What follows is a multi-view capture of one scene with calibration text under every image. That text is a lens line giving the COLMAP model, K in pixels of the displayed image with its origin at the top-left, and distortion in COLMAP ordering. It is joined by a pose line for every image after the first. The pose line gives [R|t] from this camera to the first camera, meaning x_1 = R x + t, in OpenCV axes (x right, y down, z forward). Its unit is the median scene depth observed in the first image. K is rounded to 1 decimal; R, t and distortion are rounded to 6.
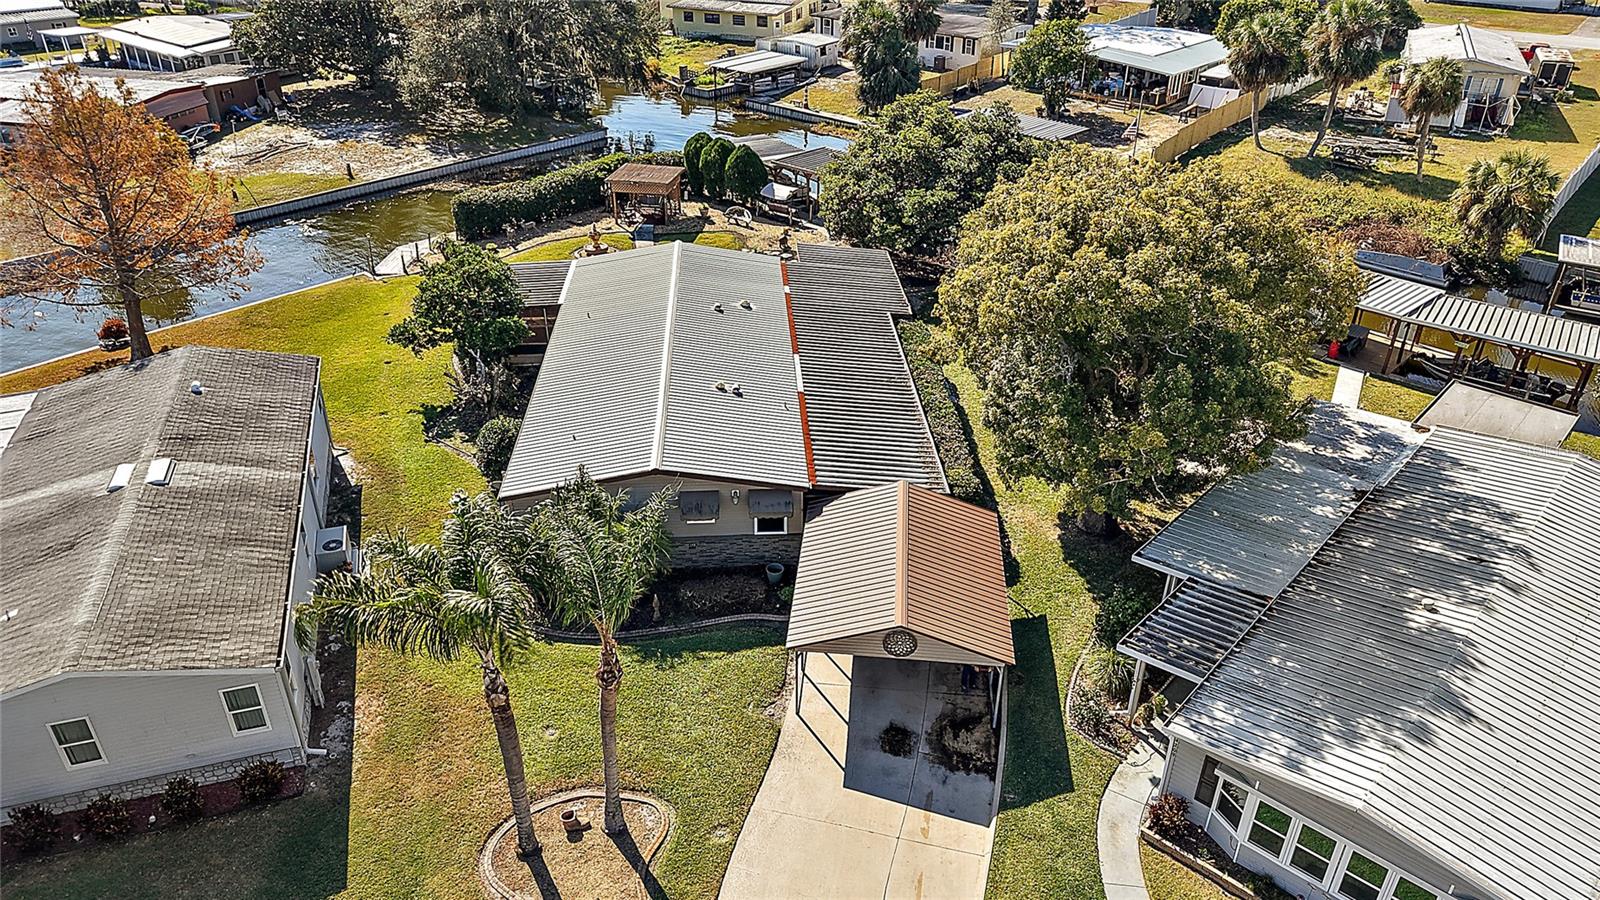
lens RADIAL K [[1099.5, 0, 792.7], [0, 1099.5, 449.0], [0, 0, 1]] dist [0.037711, -0.000837]
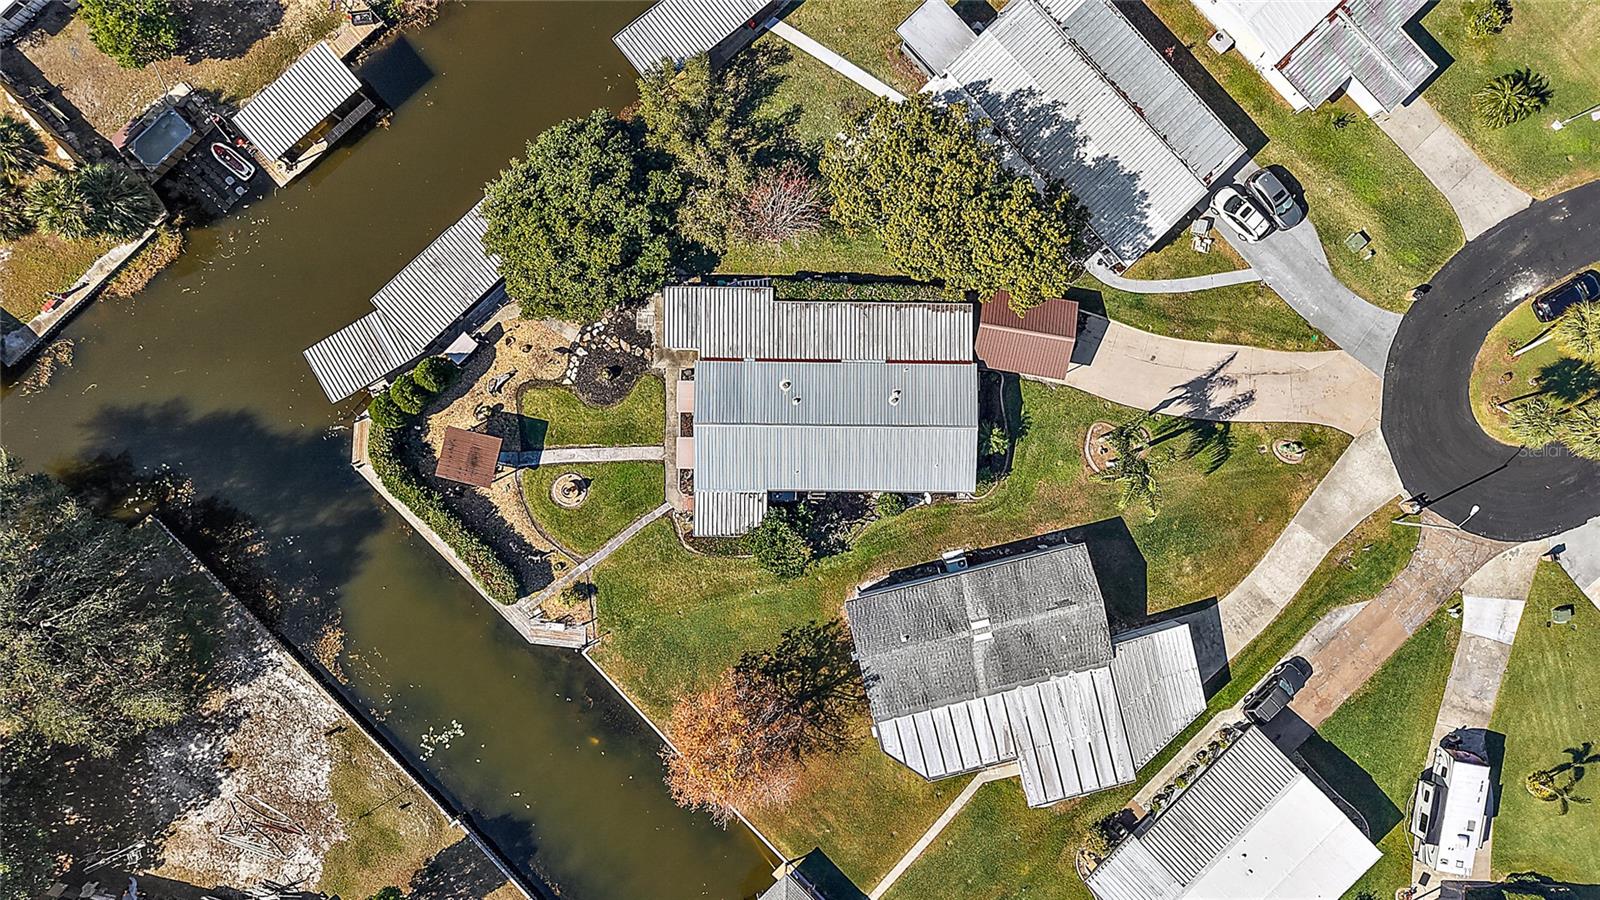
lens RADIAL K [[1135.9, 0, 826.8], [0, 1135.9, 445.5], [0, 0, 1]] dist [0.138610, -0.000760]
pose [[0.070906, -0.997392, 0.013482, -0.113015], [0.470736, 0.045375, 0.881107, -1.188676], [-0.879420, -0.056129, 0.472725, 0.056285]]
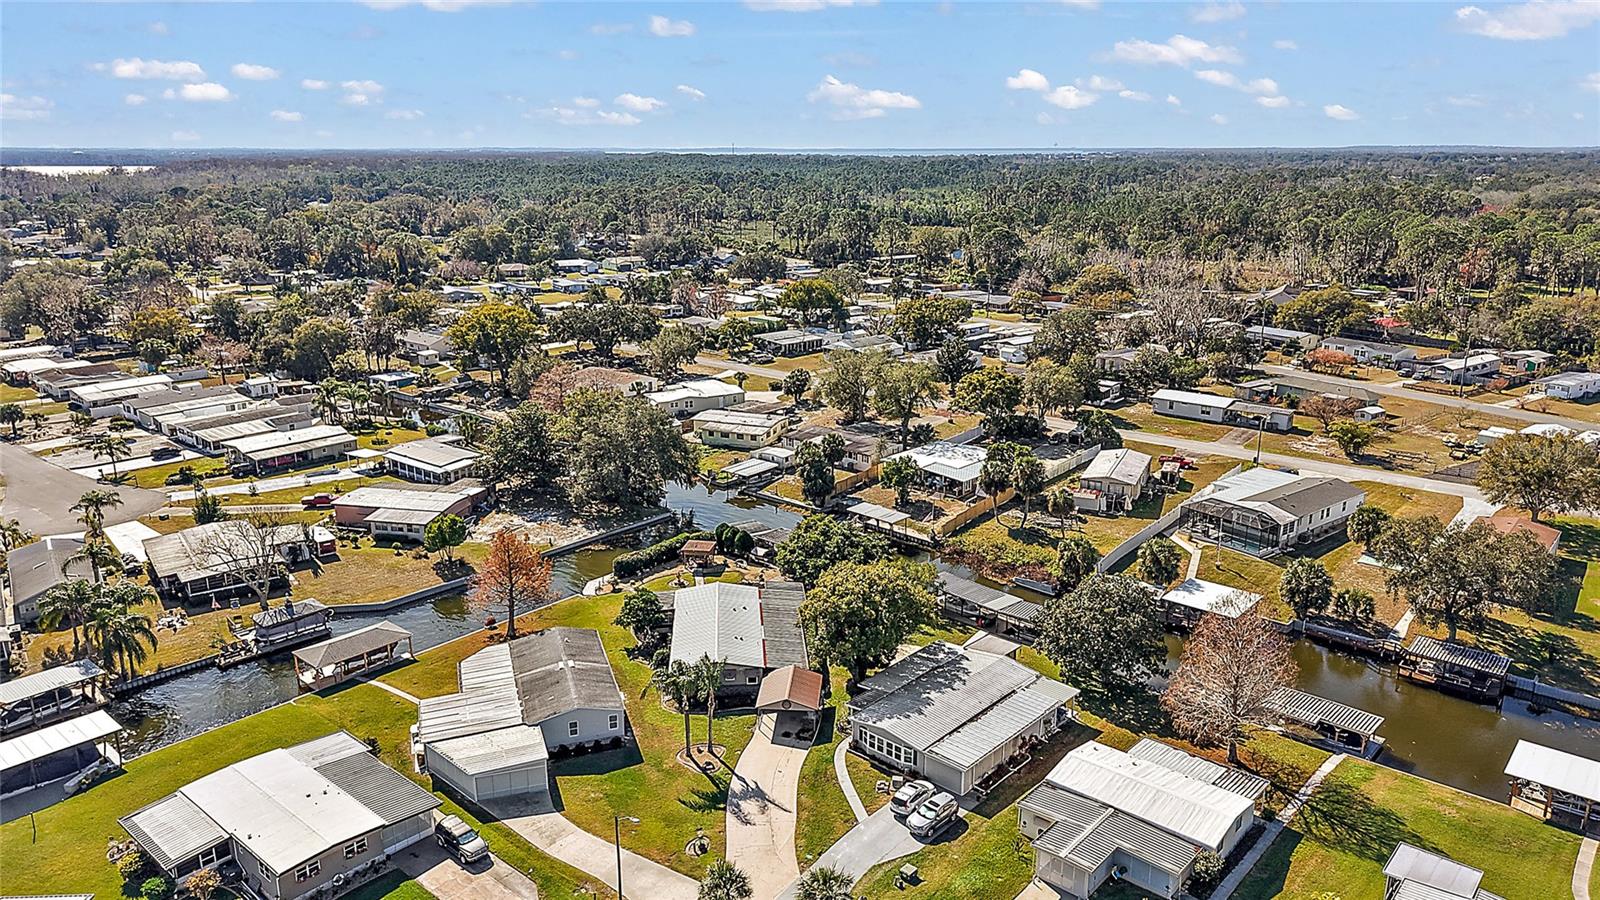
lens RADIAL K [[1135.9, 0, 826.8], [0, 1135.9, 445.5], [0, 0, 1]] dist [0.138610, -0.000760]
pose [[0.999420, -0.006715, 0.033383, 0.047022], [0.014755, 0.968943, -0.246844, 0.121231], [-0.030689, 0.247194, 0.968480, -1.243995]]
